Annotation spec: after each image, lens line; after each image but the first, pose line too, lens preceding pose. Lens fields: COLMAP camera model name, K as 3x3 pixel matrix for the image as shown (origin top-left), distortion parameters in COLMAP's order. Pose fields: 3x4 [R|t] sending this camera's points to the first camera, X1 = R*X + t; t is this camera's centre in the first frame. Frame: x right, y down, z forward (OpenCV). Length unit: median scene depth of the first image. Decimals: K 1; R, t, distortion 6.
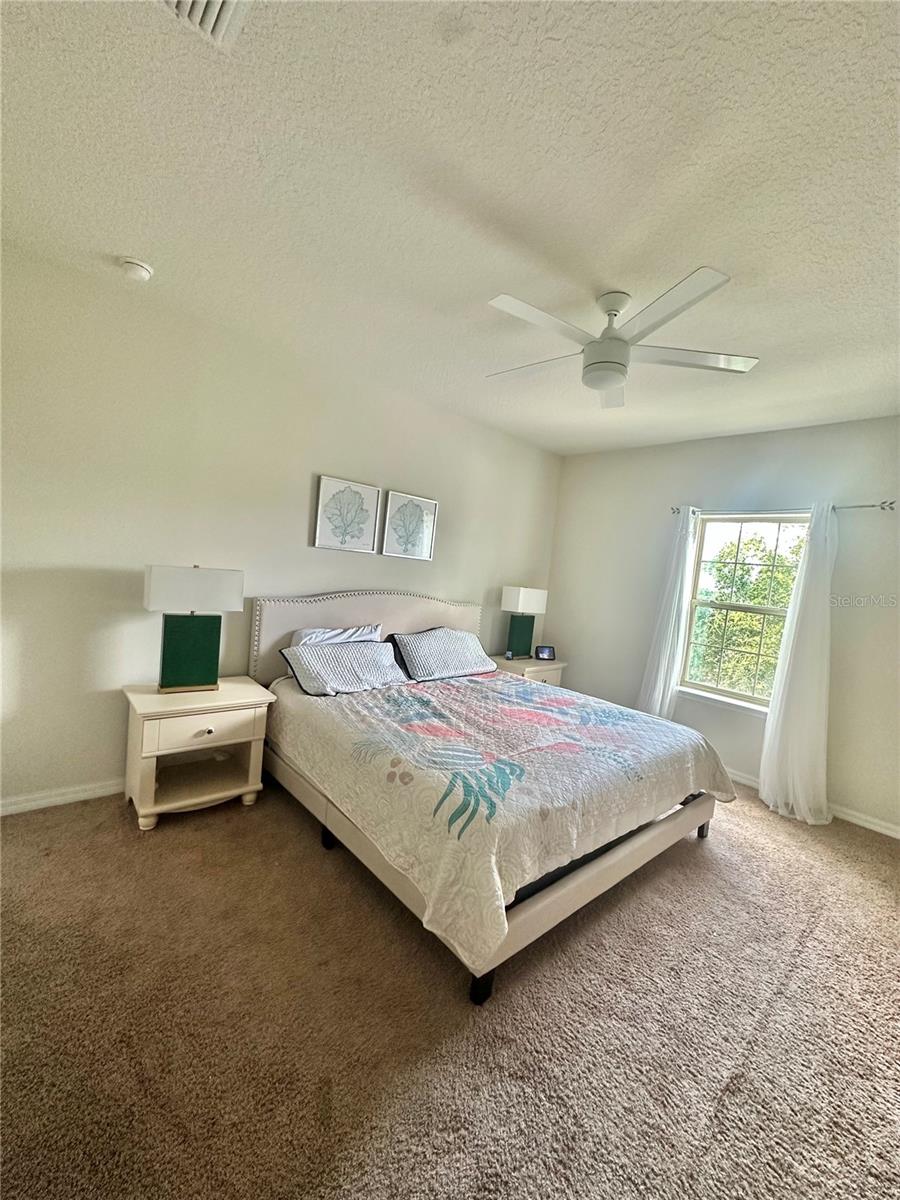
lens RADIAL K [[475.9, 0, 450.0], [0, 475.9, 600.0], [0, 0, 1]] dist [-0.008529, 0.001394]
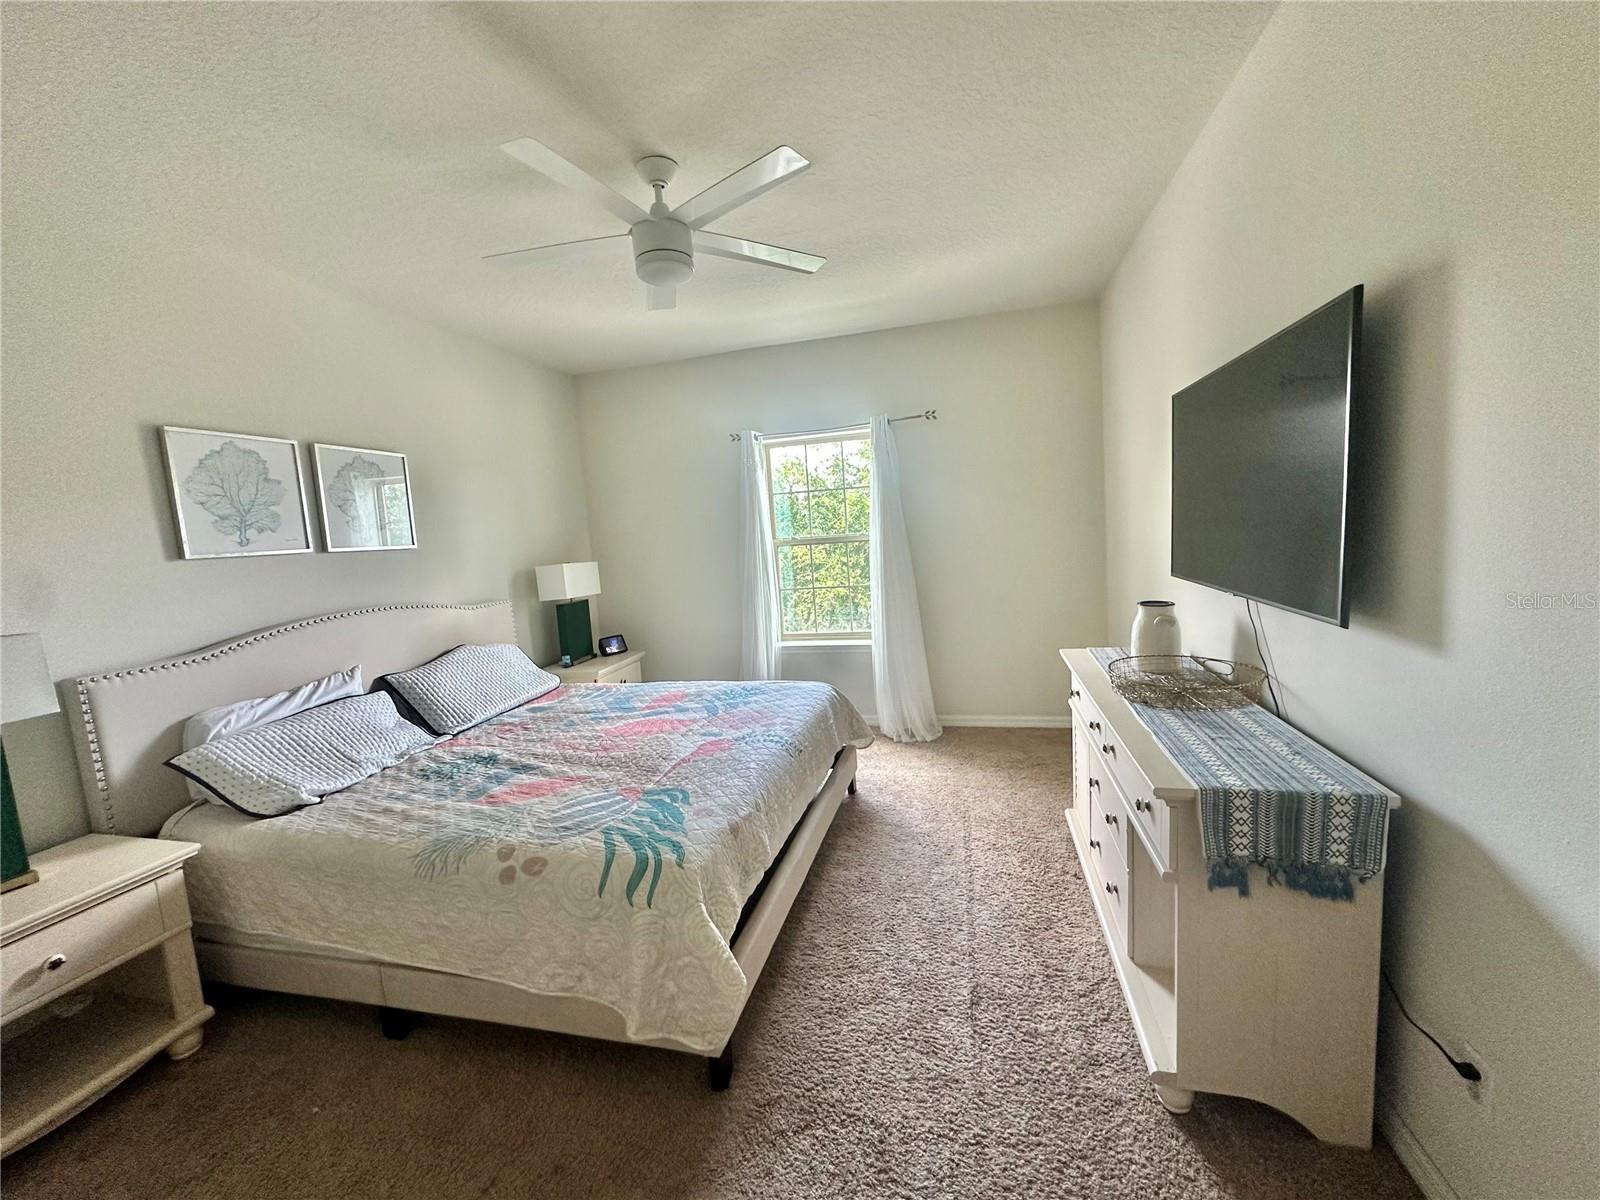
lens RADIAL K [[634.5, 0, 800.0], [0, 634.5, 600.0], [0, 0, 1]] dist [-0.008529, 0.001394]
pose [[0.816500, -0.217229, 0.534920, -0.132649], [0.189357, 0.976025, 0.107326, -0.014235], [-0.545410, 0.013660, 0.838058, 0.026093]]
